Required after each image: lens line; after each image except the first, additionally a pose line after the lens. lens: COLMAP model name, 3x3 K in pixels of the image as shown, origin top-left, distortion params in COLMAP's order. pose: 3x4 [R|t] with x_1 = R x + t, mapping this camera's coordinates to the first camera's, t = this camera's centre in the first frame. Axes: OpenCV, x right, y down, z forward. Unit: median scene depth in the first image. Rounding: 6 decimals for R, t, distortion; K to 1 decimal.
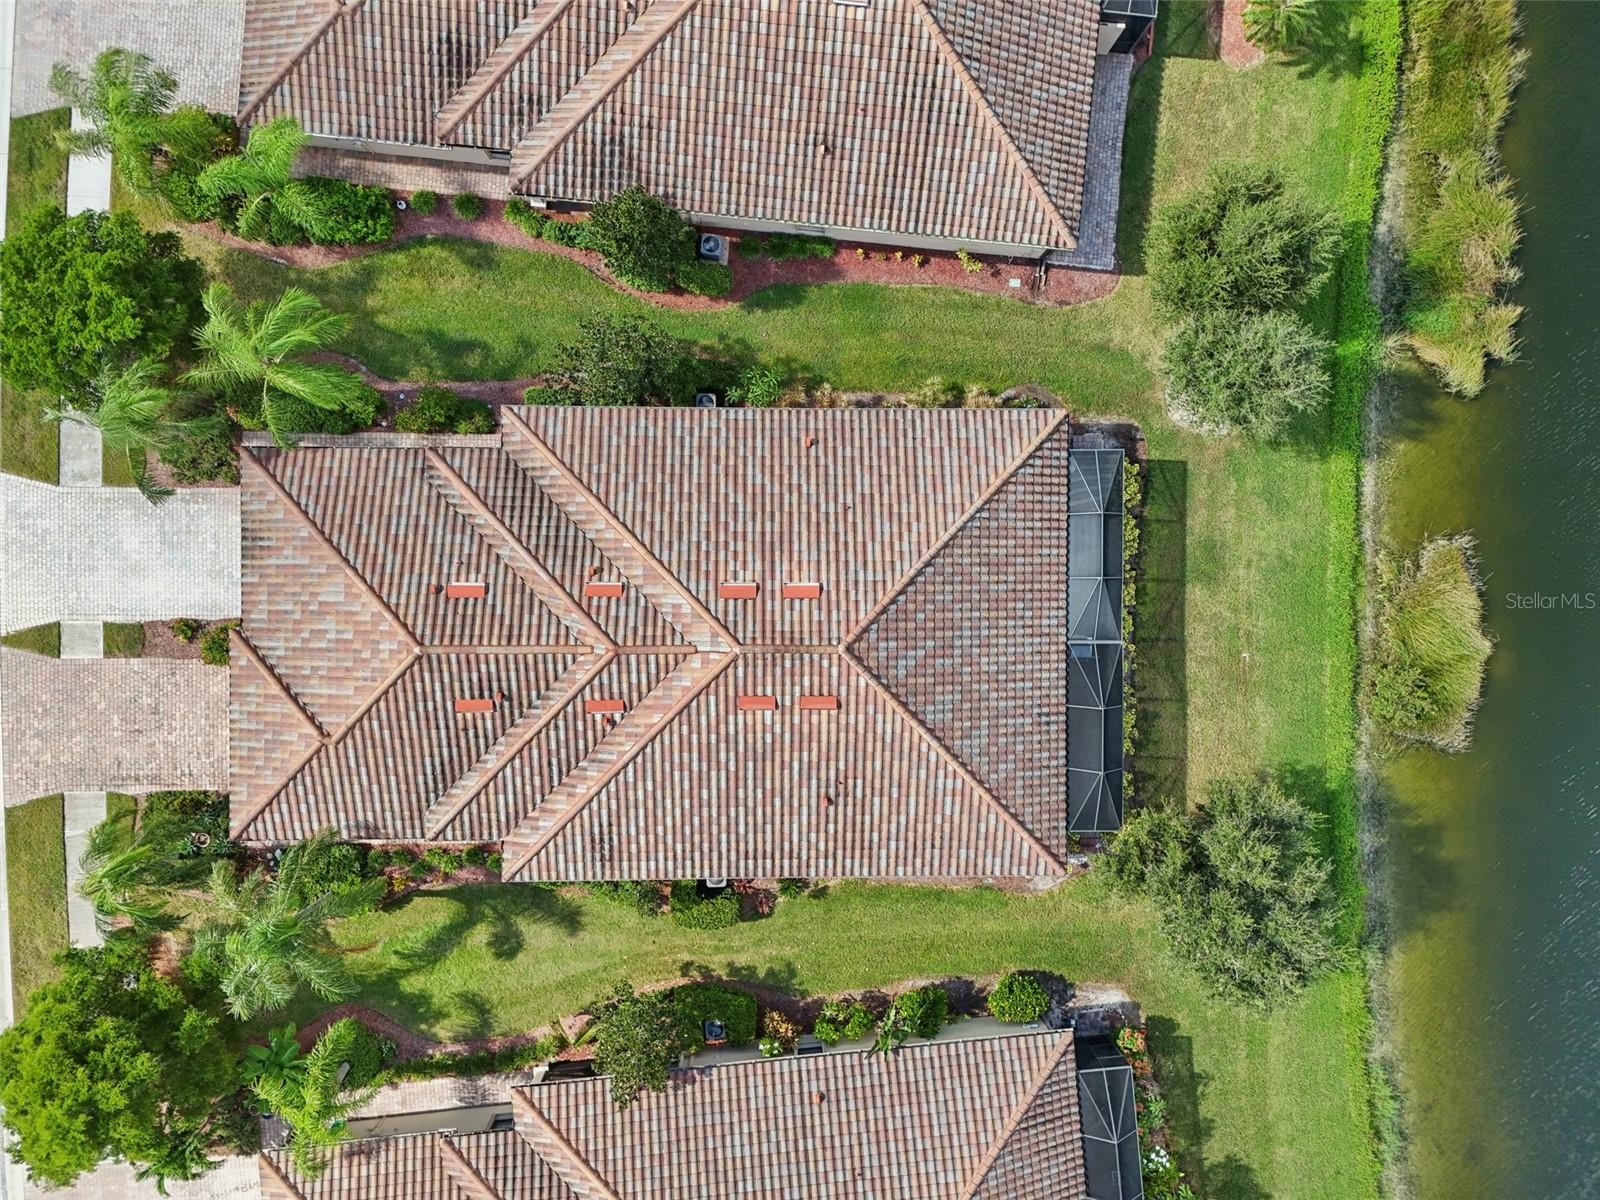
lens RADIAL K [[1168.0, 0, 800.0], [0, 1168.0, 600.0], [0, 0, 1]] dist [0.007437, -0.001546]
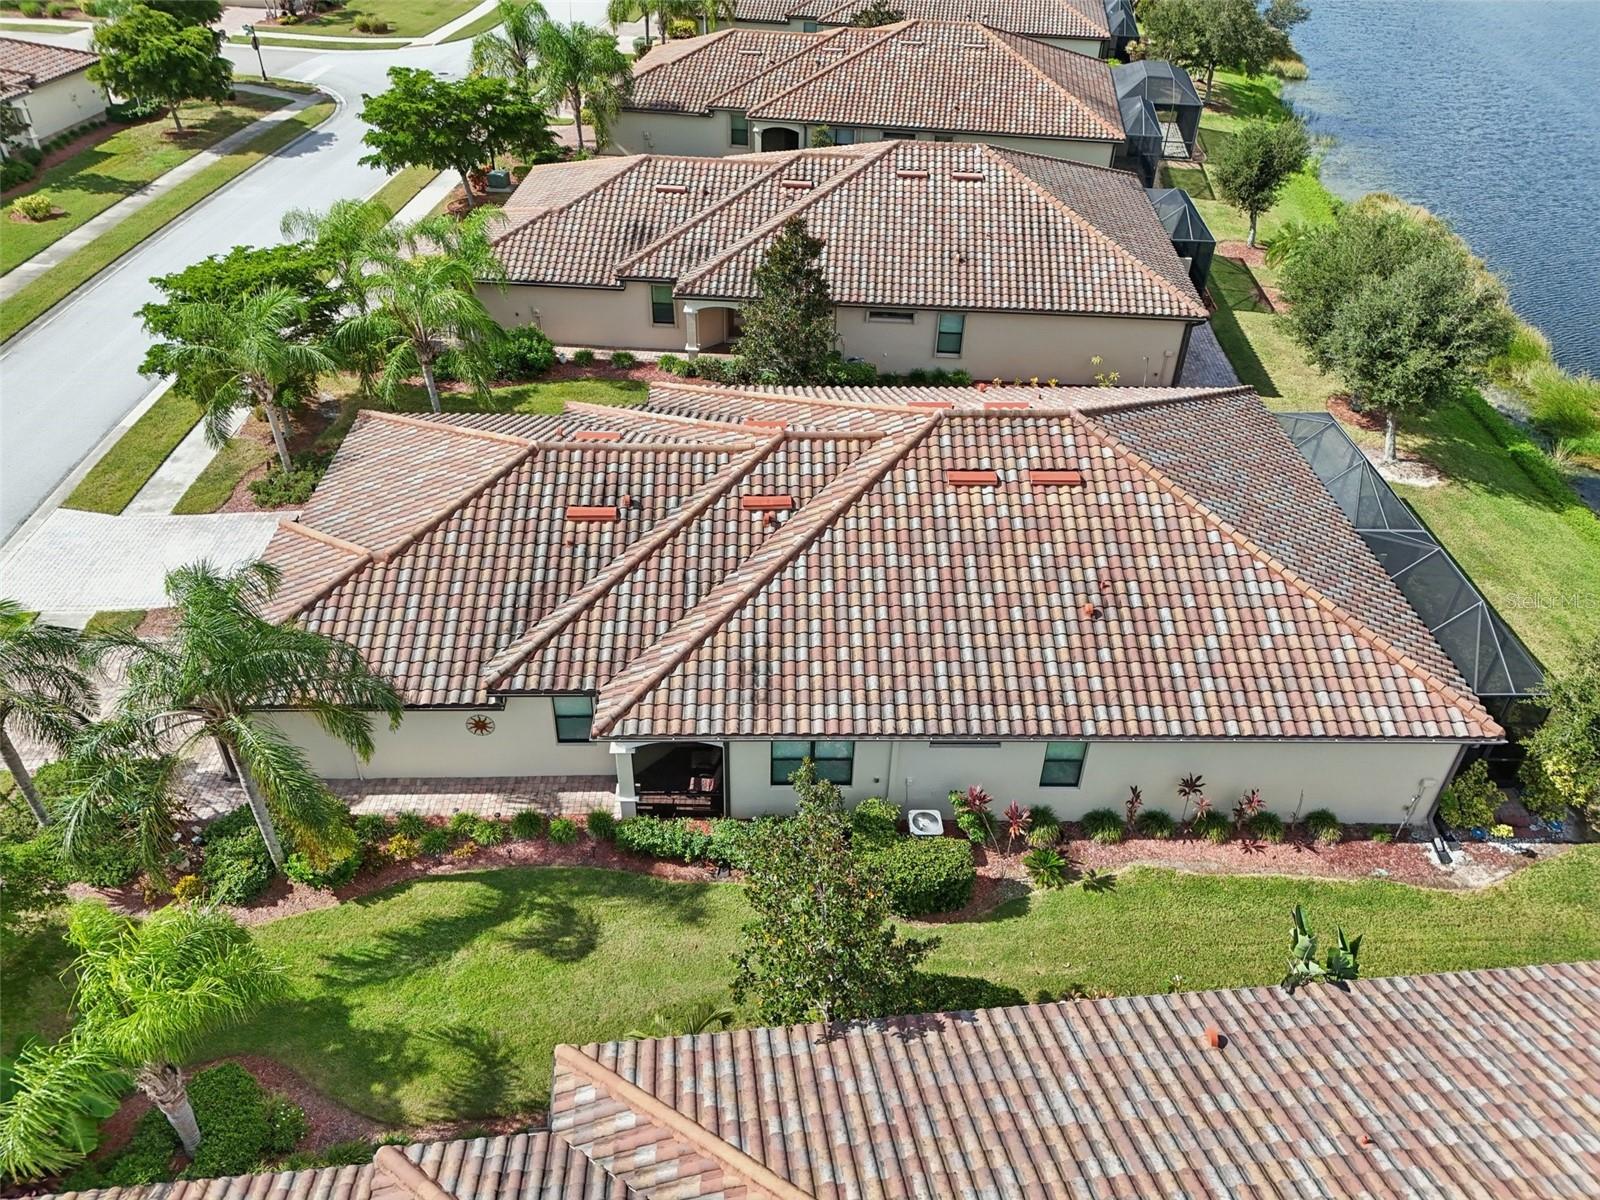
lens RADIAL K [[1168.0, 0, 800.0], [0, 1168.0, 600.0], [0, 0, 1]] dist [0.007437, -0.001546]
pose [[0.999212, -0.039563, -0.003238, -0.142019], [0.021332, 0.603956, -0.796732, 0.705206], [0.033476, 0.796035, 0.604324, 0.583652]]
